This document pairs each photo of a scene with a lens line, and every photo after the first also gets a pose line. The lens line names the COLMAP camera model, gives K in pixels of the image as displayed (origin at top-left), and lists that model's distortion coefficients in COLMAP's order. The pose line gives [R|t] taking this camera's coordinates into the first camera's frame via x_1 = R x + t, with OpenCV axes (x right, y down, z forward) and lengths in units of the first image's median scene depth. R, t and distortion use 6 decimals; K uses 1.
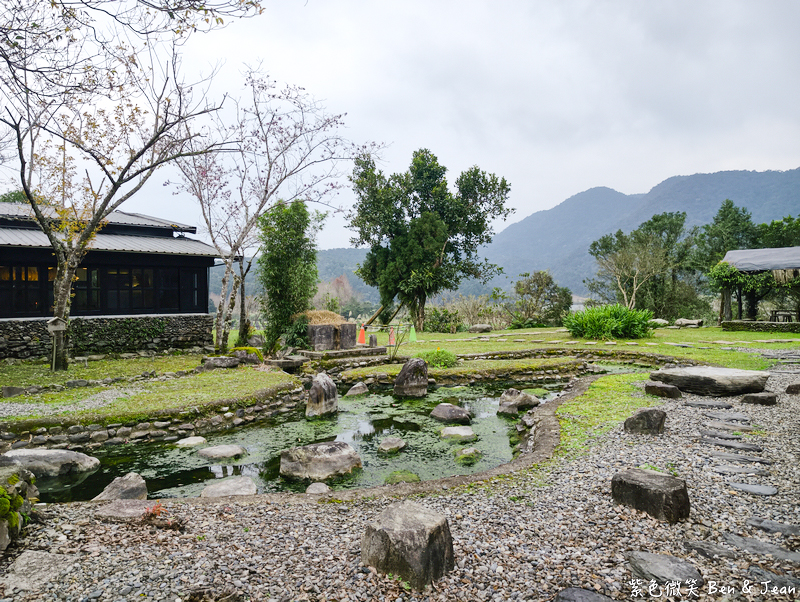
lens RADIAL K [[547.2, 0, 400.0], [0, 547.2, 301.0], [0, 0, 1]] dist [-0.009936, -0.004692]
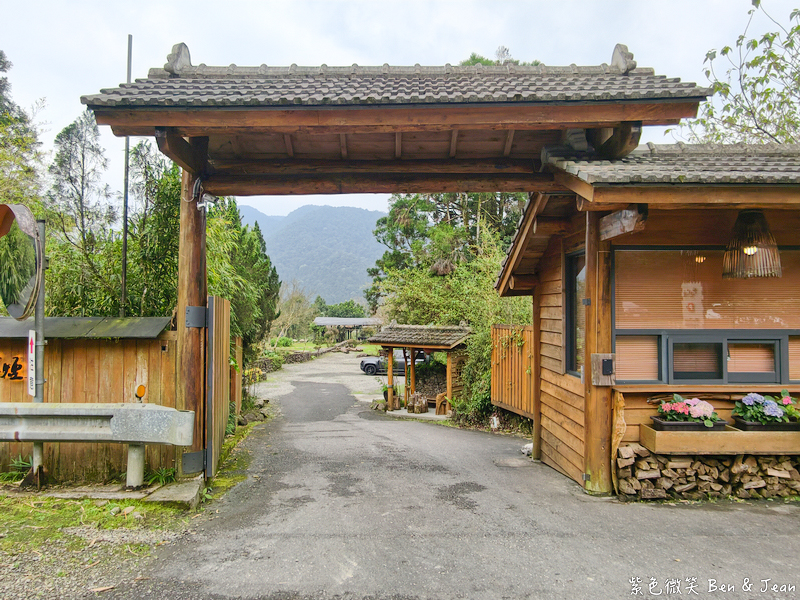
lens RADIAL K [[547.2, 0, 400.0], [0, 547.2, 300.0], [0, 0, 1]] dist [-0.009936, -0.004692]
pose [[0.803296, 0.024689, 0.595069, -0.700514], [-0.010178, 0.999564, -0.027732, -0.091859], [-0.595494, 0.016221, 0.803196, -1.445156]]
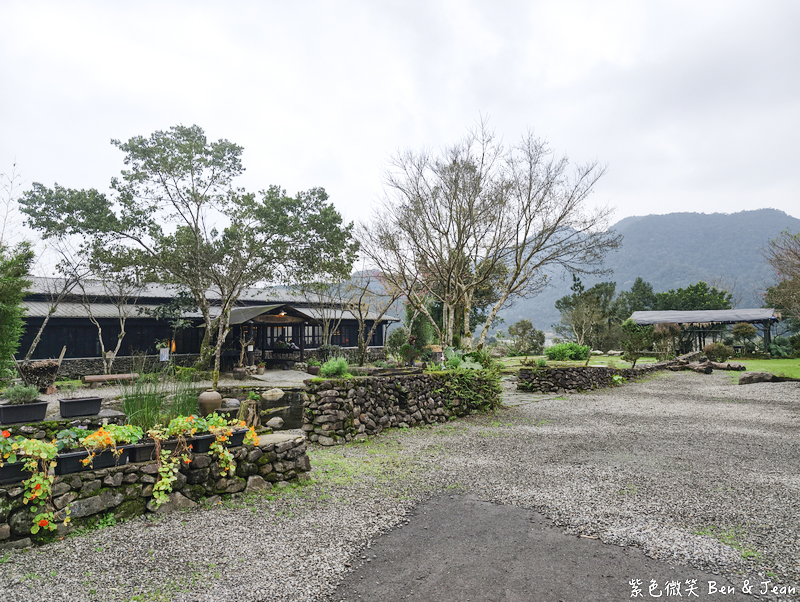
lens RADIAL K [[547.2, 0, 400.0], [0, 547.2, 301.0], [0, 0, 1]] dist [-0.009936, -0.004692]
pose [[0.997994, 0.008278, 0.062759, -0.216683], [-0.004438, 0.998123, -0.061080, -0.012890], [-0.063147, 0.060679, 0.996158, -0.586911]]
